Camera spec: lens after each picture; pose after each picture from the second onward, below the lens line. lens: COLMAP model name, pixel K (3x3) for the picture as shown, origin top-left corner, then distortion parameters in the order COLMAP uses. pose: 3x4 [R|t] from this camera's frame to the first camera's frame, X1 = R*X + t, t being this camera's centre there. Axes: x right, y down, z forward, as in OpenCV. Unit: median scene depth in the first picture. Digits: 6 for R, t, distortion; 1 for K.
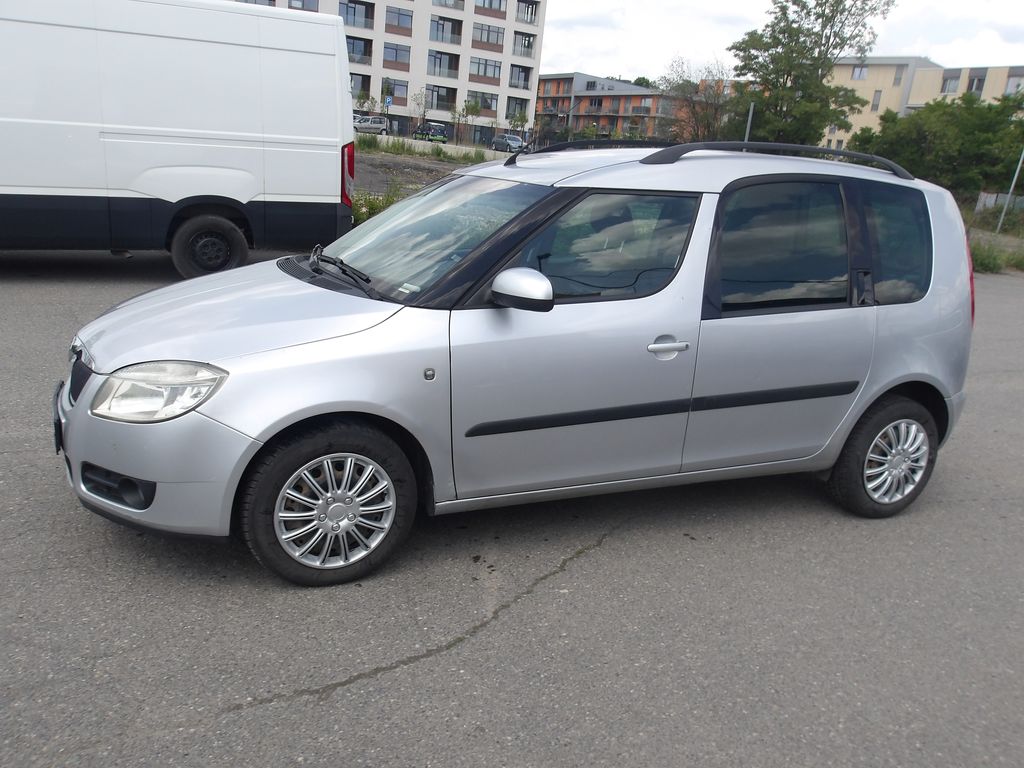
lens RADIAL K [[820.6, 0, 512.0], [0, 820.6, 404.3], [0, 0, 1]] dist [-0.064861, 0.000997]
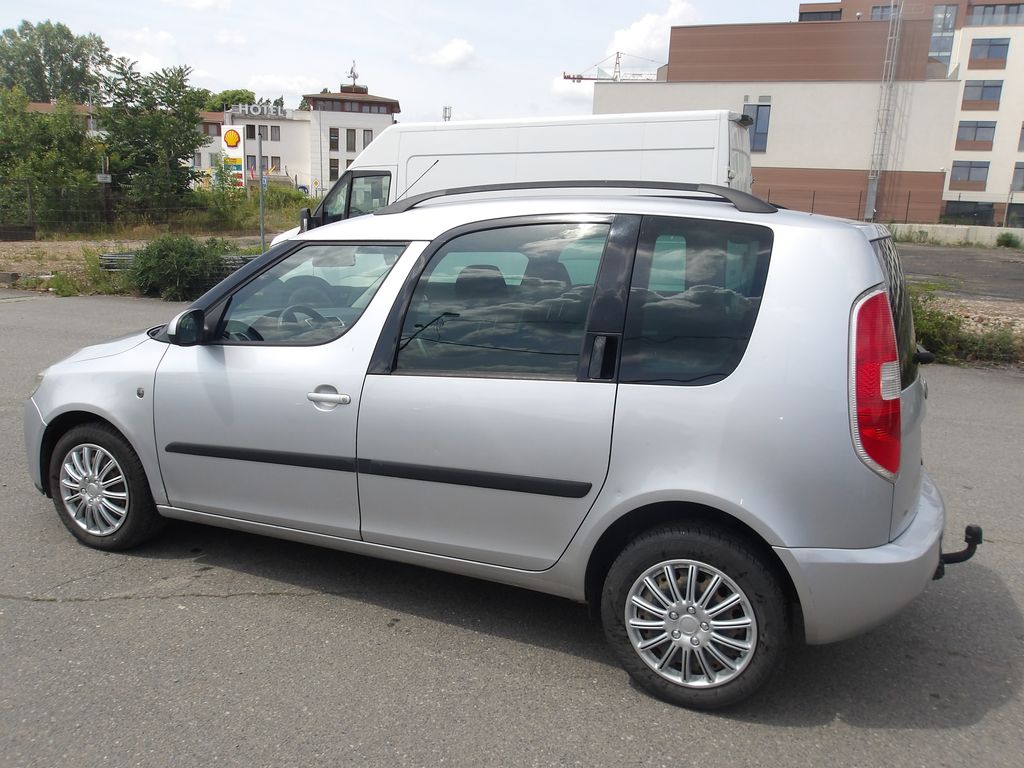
lens RADIAL K [[834.0, 0, 516.3], [0, 834.0, 419.0], [0, 0, 1]] dist [-0.003265, 0.006673]
pose [[0.673170, 0.099067, -0.732822, 0.994672], [-0.191551, 0.980522, -0.043406, -0.042822], [0.714248, 0.169593, 0.679035, 0.465361]]
